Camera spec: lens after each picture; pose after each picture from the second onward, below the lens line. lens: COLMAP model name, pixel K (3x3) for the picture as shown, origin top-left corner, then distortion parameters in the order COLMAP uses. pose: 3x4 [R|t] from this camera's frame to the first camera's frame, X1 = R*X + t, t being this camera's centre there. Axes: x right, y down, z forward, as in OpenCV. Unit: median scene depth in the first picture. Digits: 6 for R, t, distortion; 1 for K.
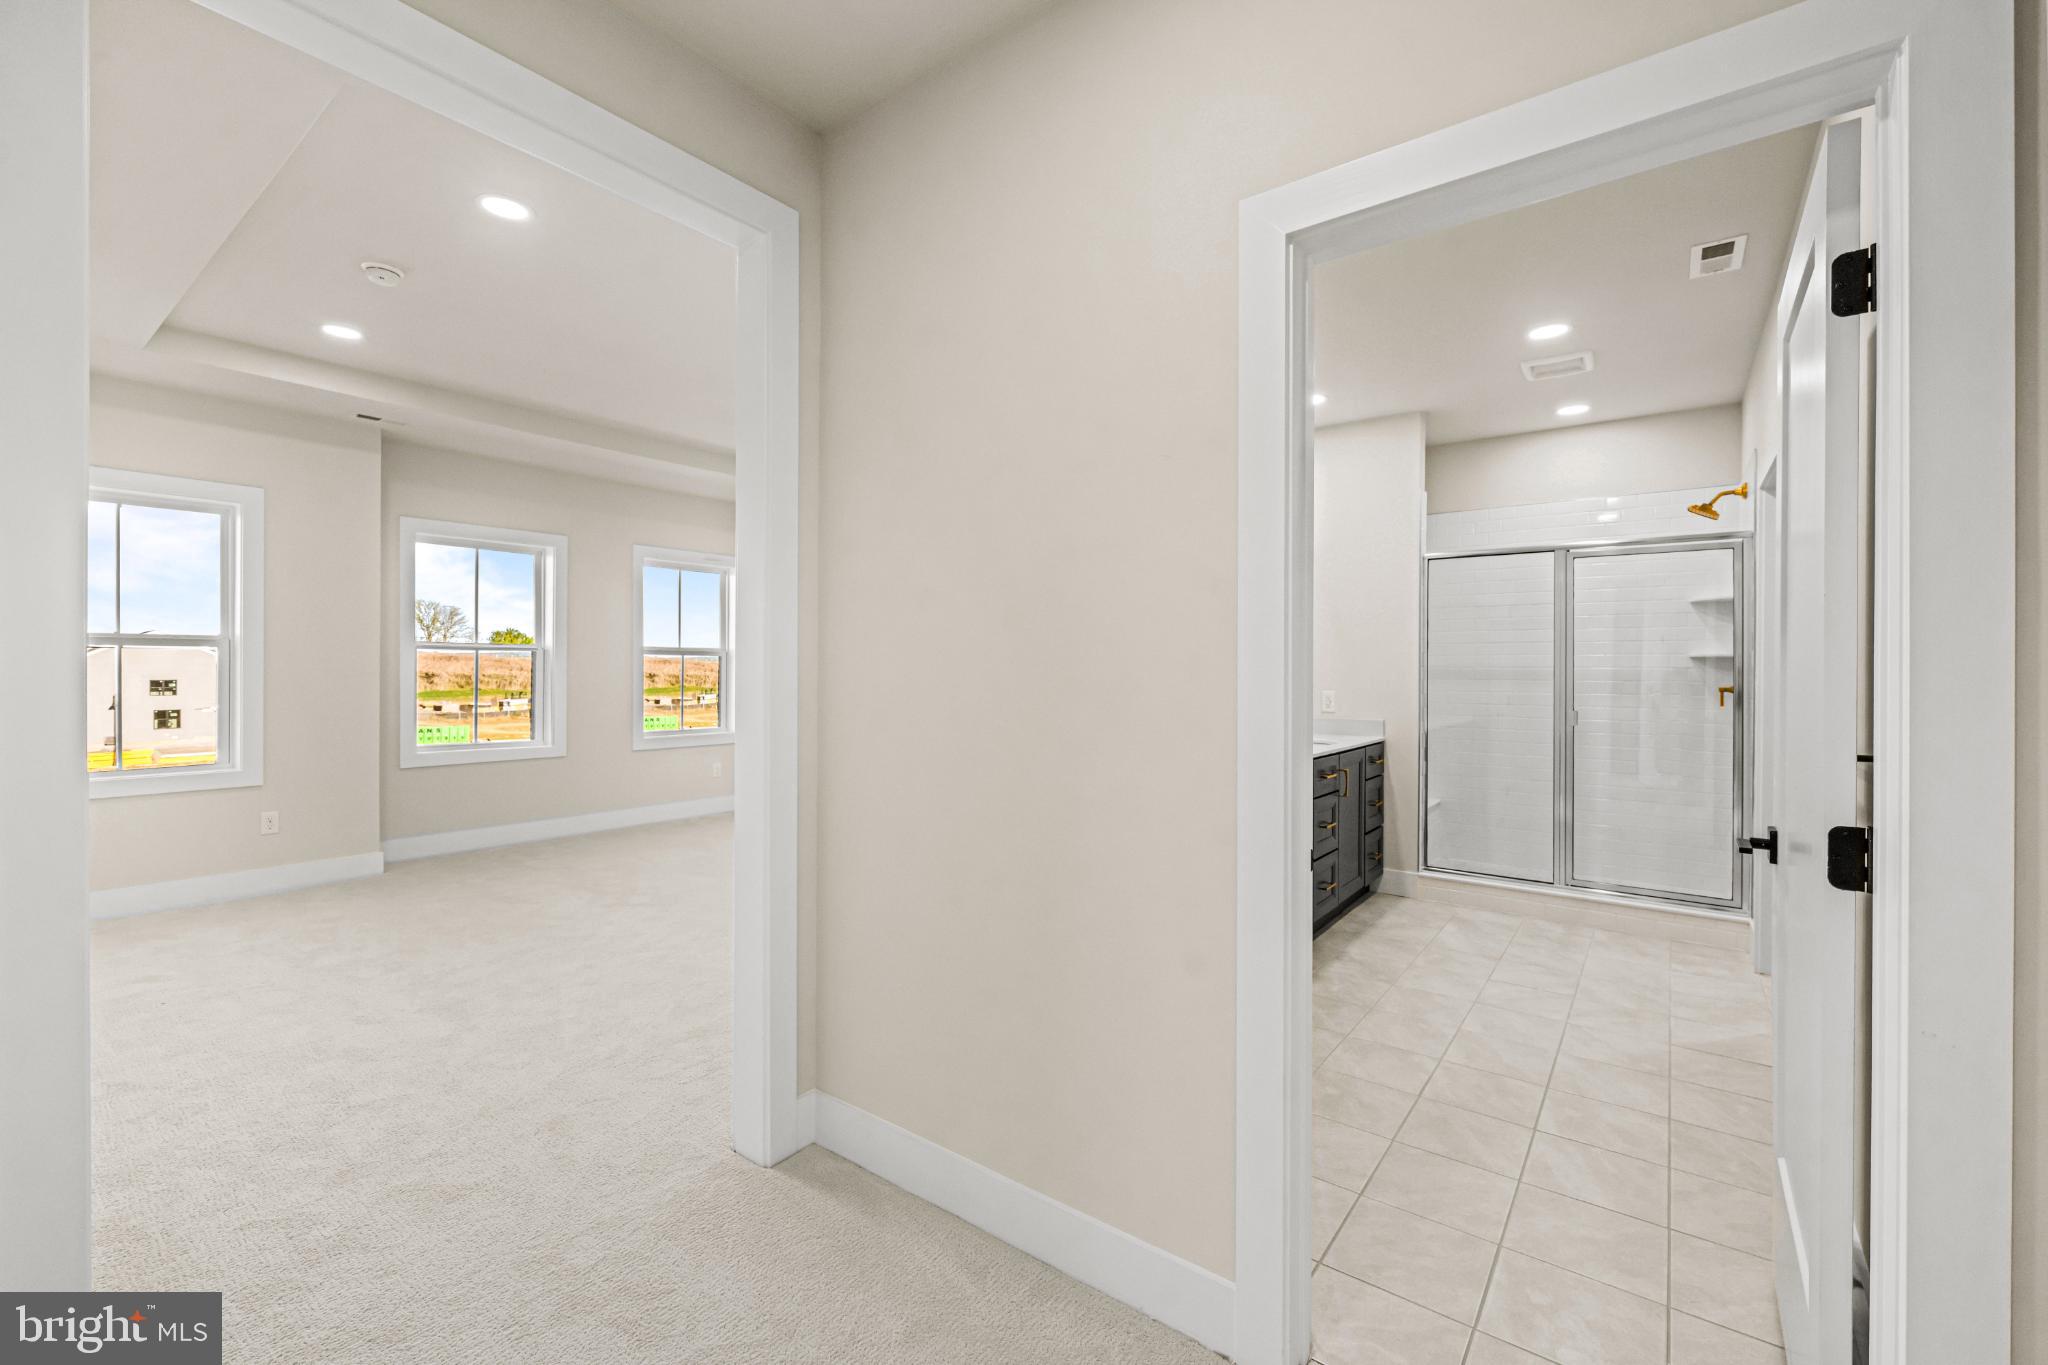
lens RADIAL K [[845.1, 0, 1028.1], [0, 845.1, 668.5], [0, 0, 1]] dist [-0.003263, -0.000510]
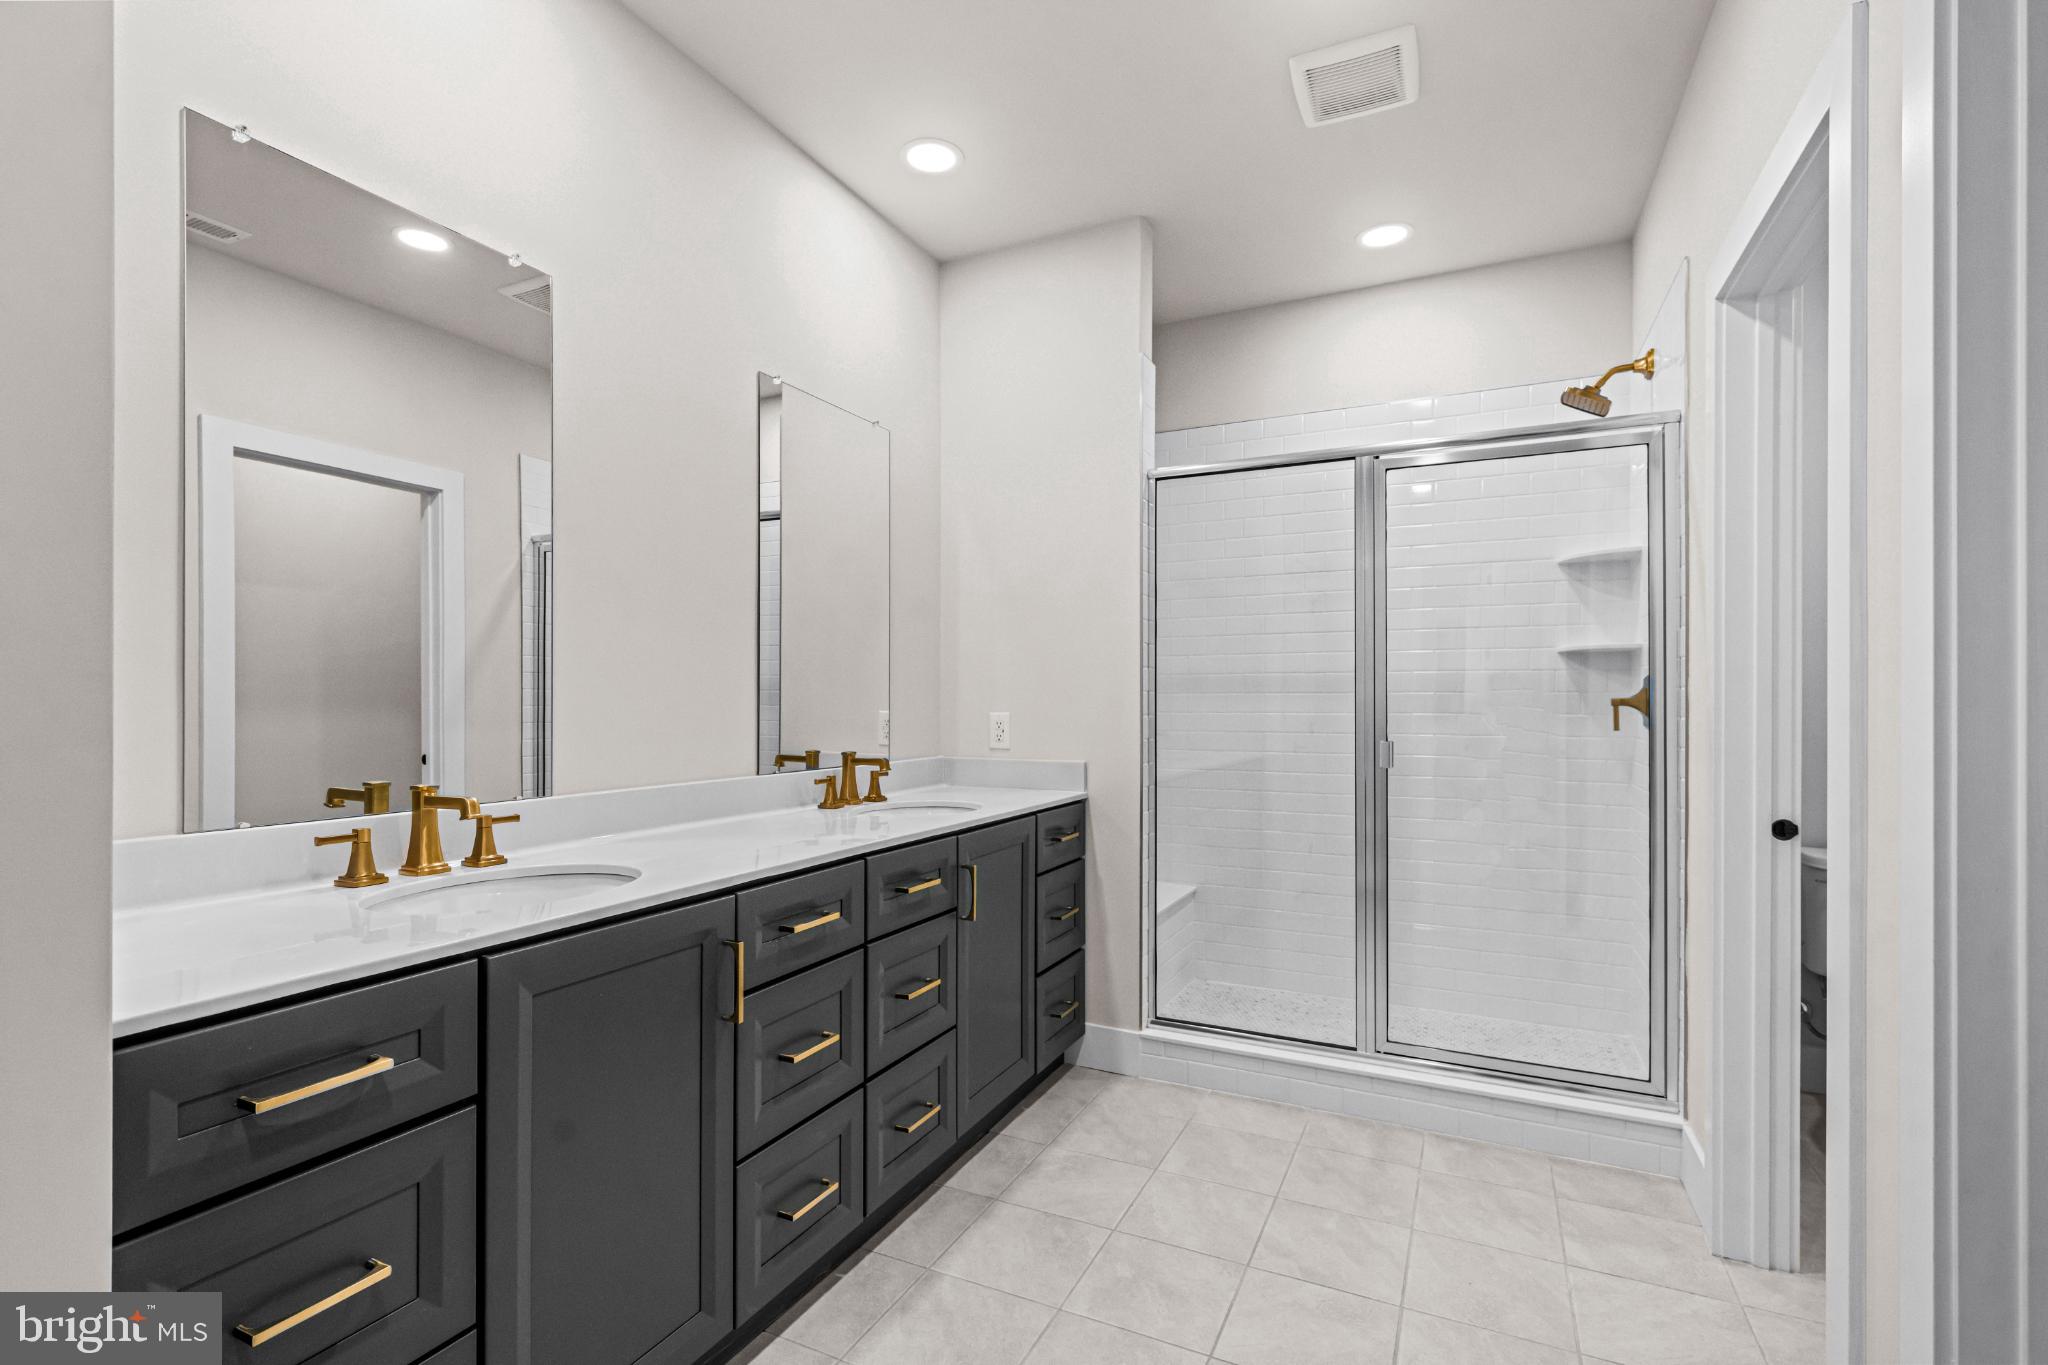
lens RADIAL K [[937.3, 0, 1023.2], [0, 937.3, 697.7], [0, 0, 1]] dist [0.001847, 0.000673]
pose [[0.980550, -0.003664, 0.196234, 0.269914], [0.004103, 0.999990, -0.001834, 0.019786], [-0.196226, 0.002603, 0.980555, 0.410179]]
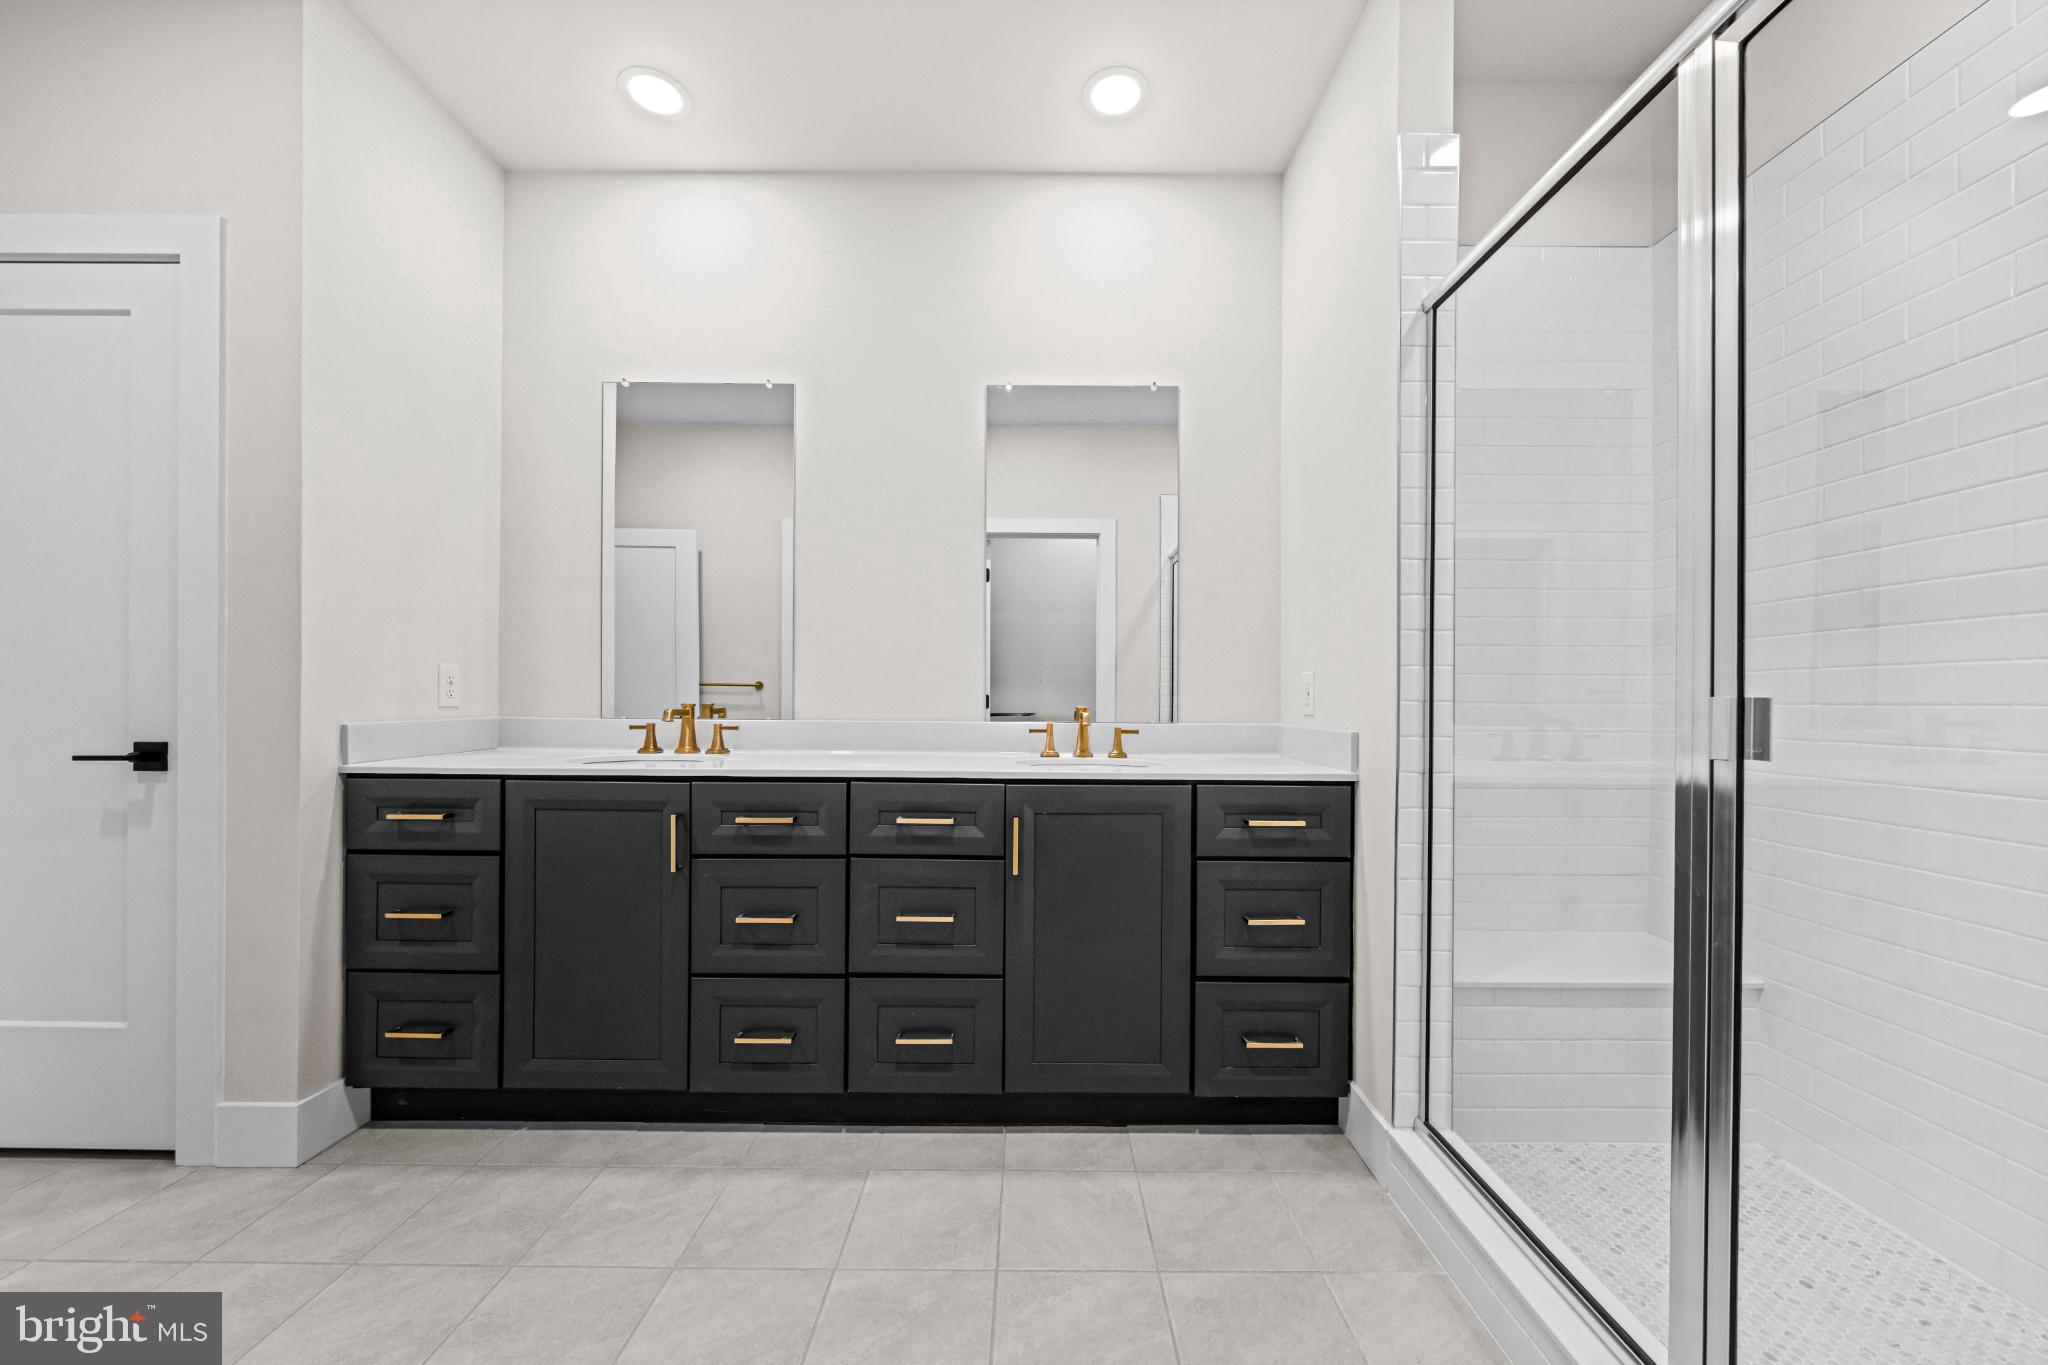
lens RADIAL K [[755.8, 0, 1025.4], [0, 755.8, 699.2], [0, 0, 1]] dist [0.000033, -0.000062]
pose [[0.605478, 0.001144, -0.795861, 0.652740], [-0.004502, 0.999988, -0.001987, 0.048227], [0.795849, 0.004786, 0.605476, 0.673881]]
